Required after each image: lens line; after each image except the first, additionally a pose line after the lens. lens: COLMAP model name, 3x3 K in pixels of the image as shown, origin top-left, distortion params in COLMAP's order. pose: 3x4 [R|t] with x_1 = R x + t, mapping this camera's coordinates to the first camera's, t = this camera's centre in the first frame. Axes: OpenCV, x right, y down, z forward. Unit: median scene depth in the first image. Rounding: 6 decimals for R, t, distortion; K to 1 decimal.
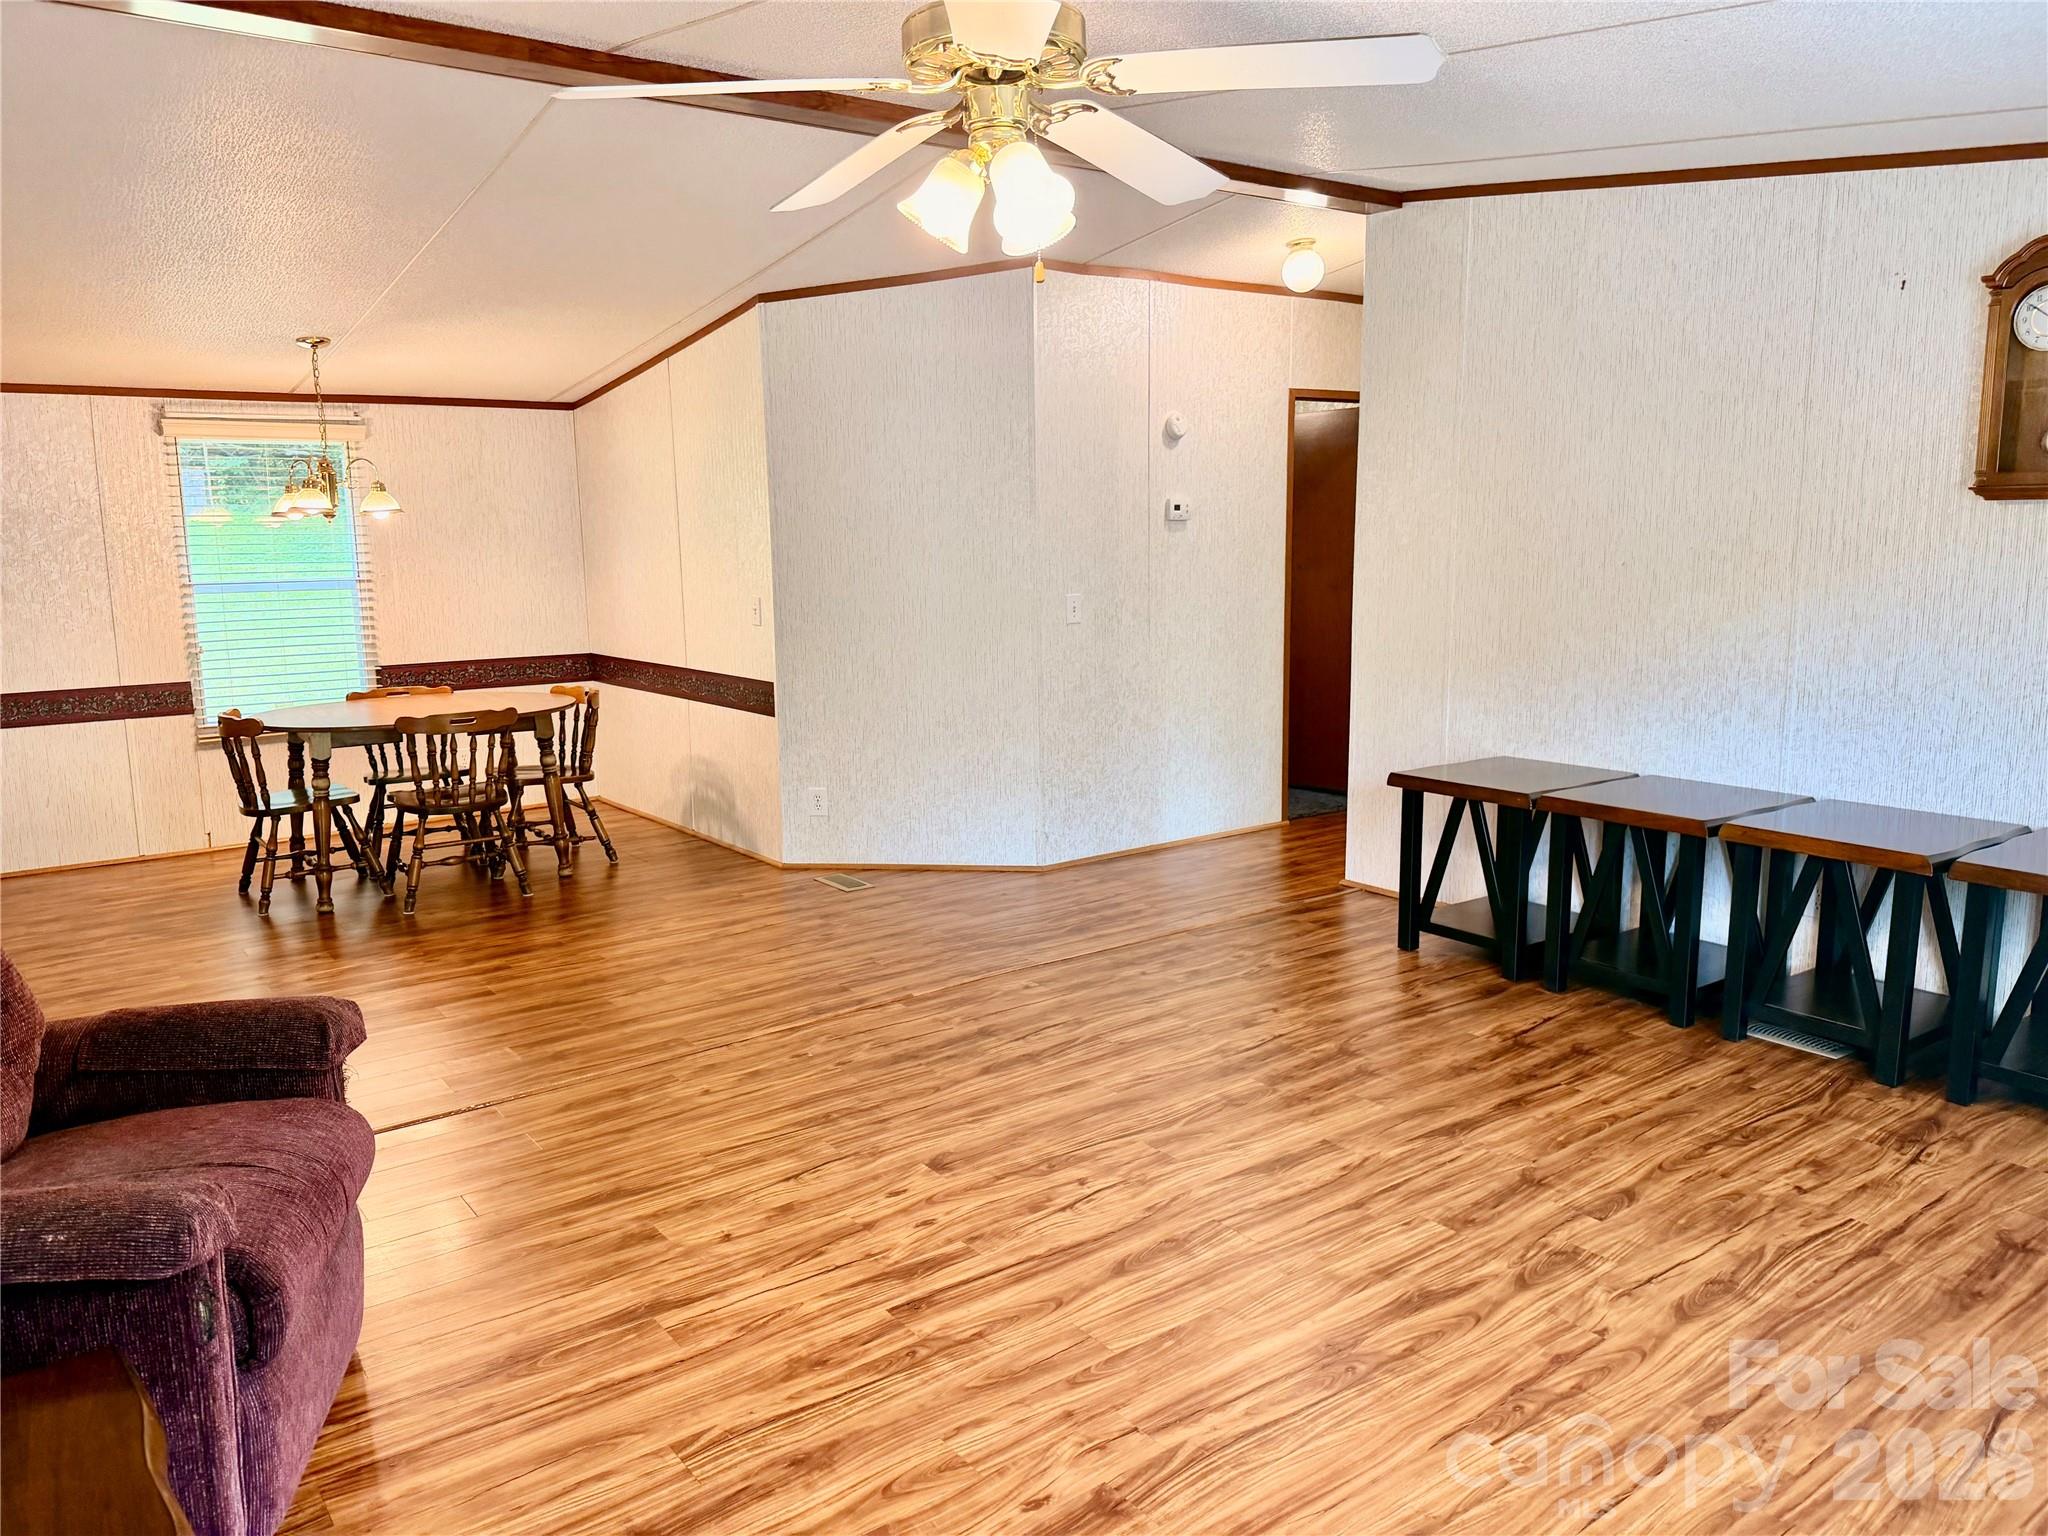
lens RADIAL K [[1434.7, 0, 1021.0], [0, 1434.7, 767.3], [0, 0, 1]] dist [0.018710, -0.019254]
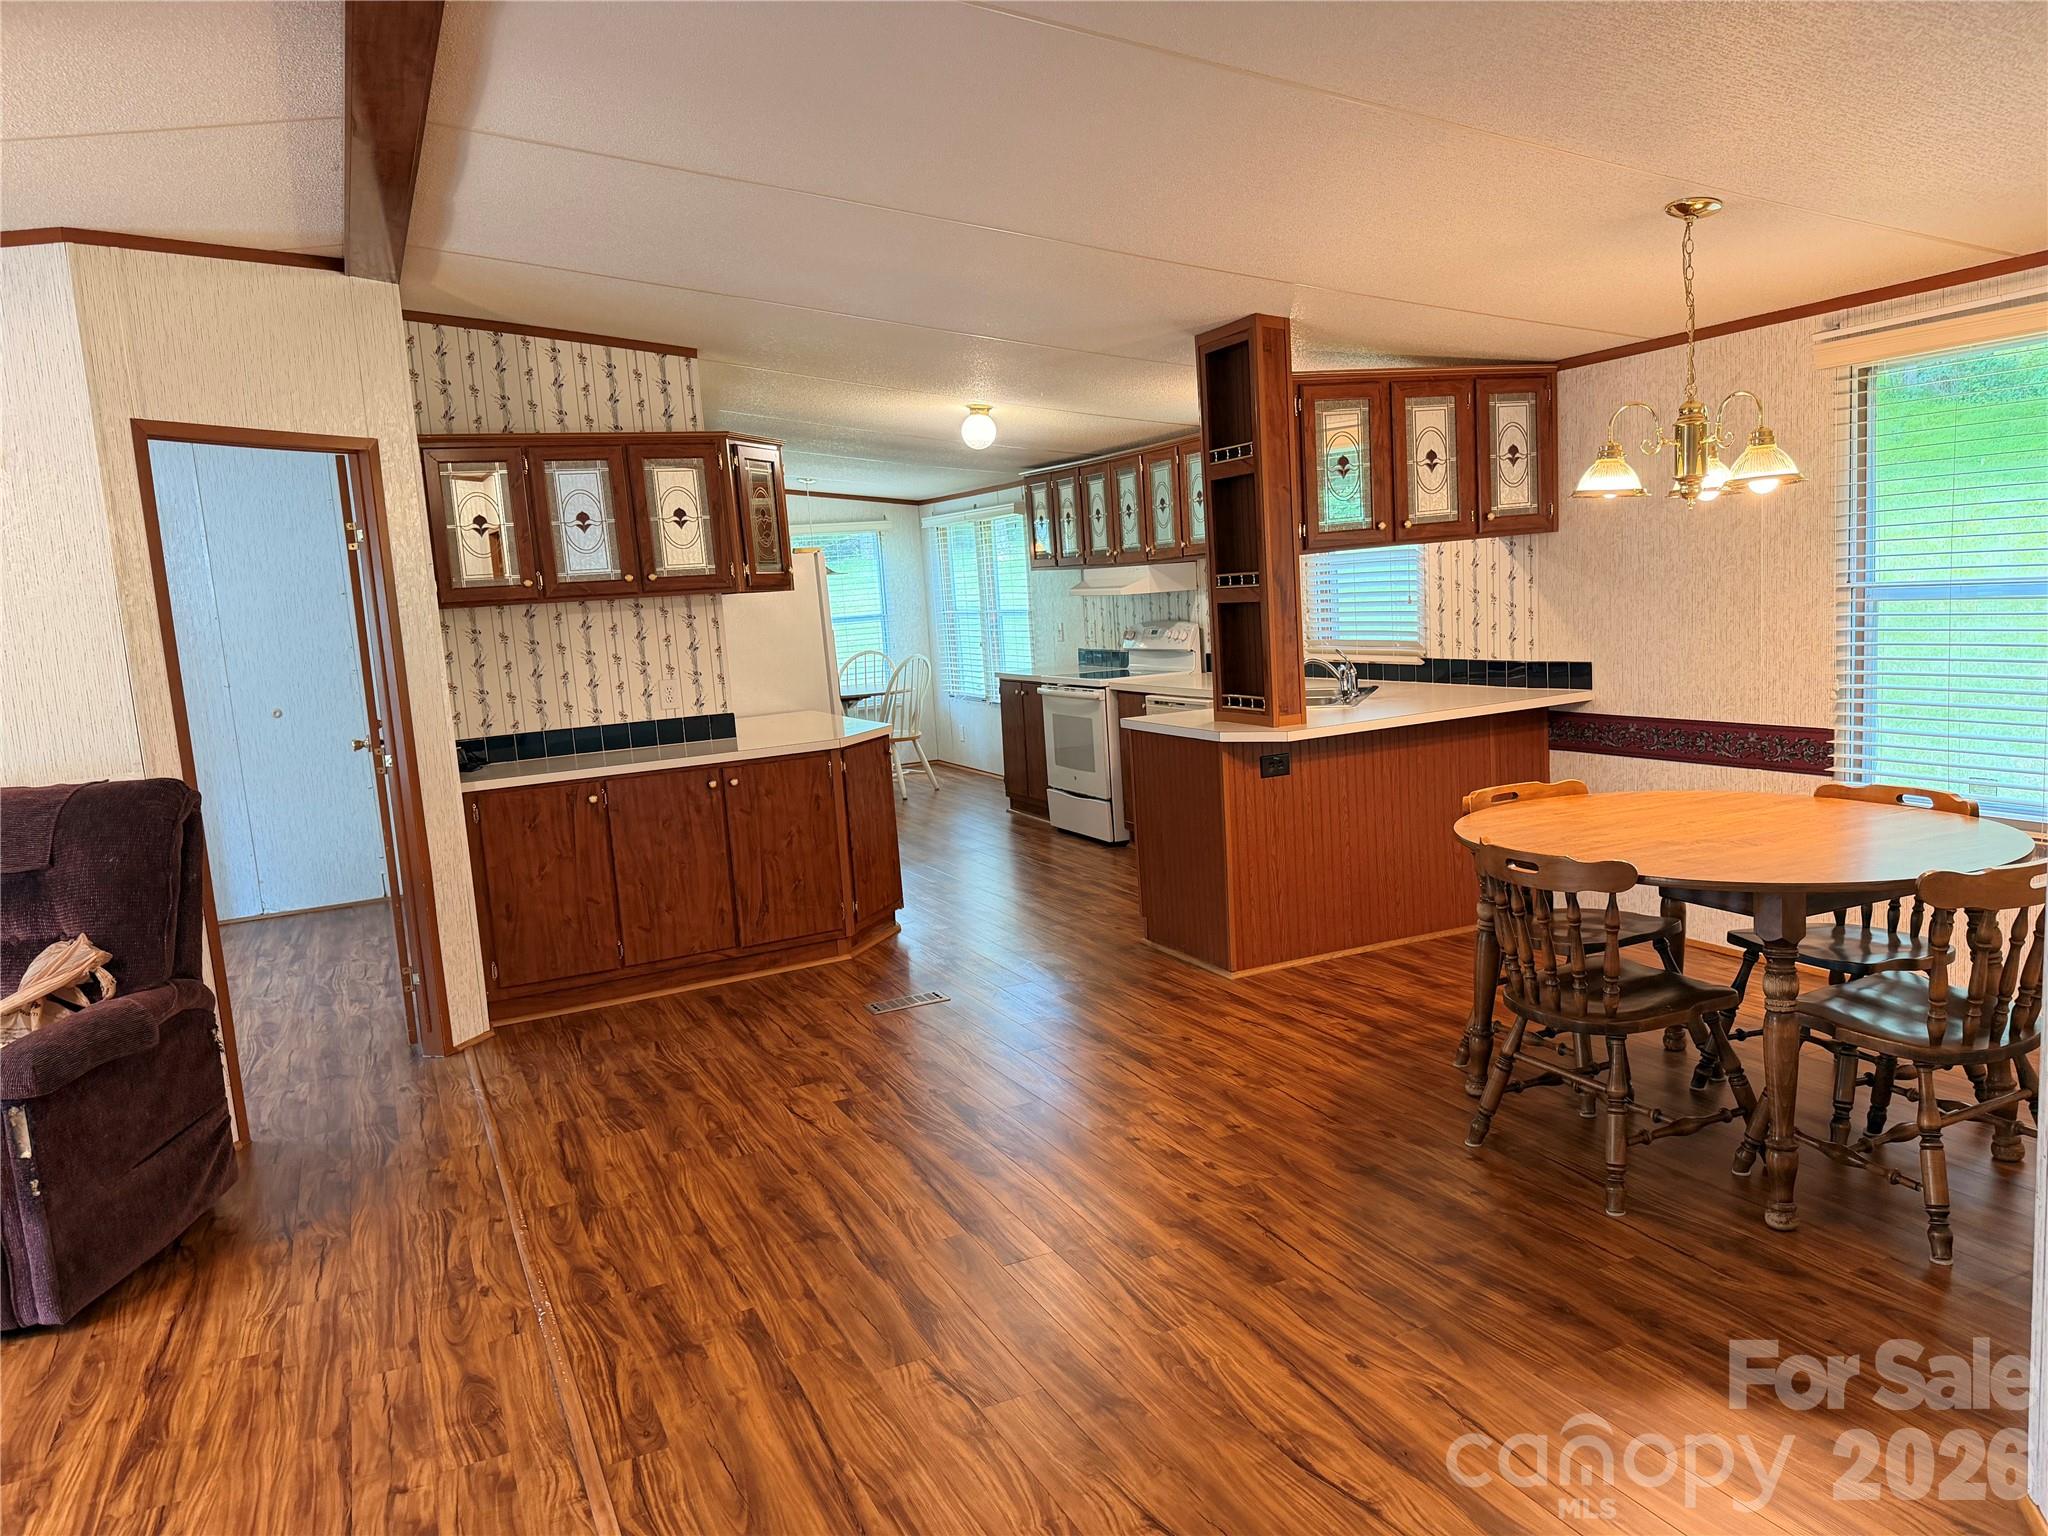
lens RADIAL K [[1434.7, 0, 1023.3], [0, 1434.7, 773.8], [0, 0, 1]] dist [0.018710, -0.019254]
pose [[-0.201765, 0.151087, -0.967710, 0.298679], [-0.087752, 0.981268, 0.171500, -0.222247], [0.975495, 0.119521, -0.184728, 1.365481]]
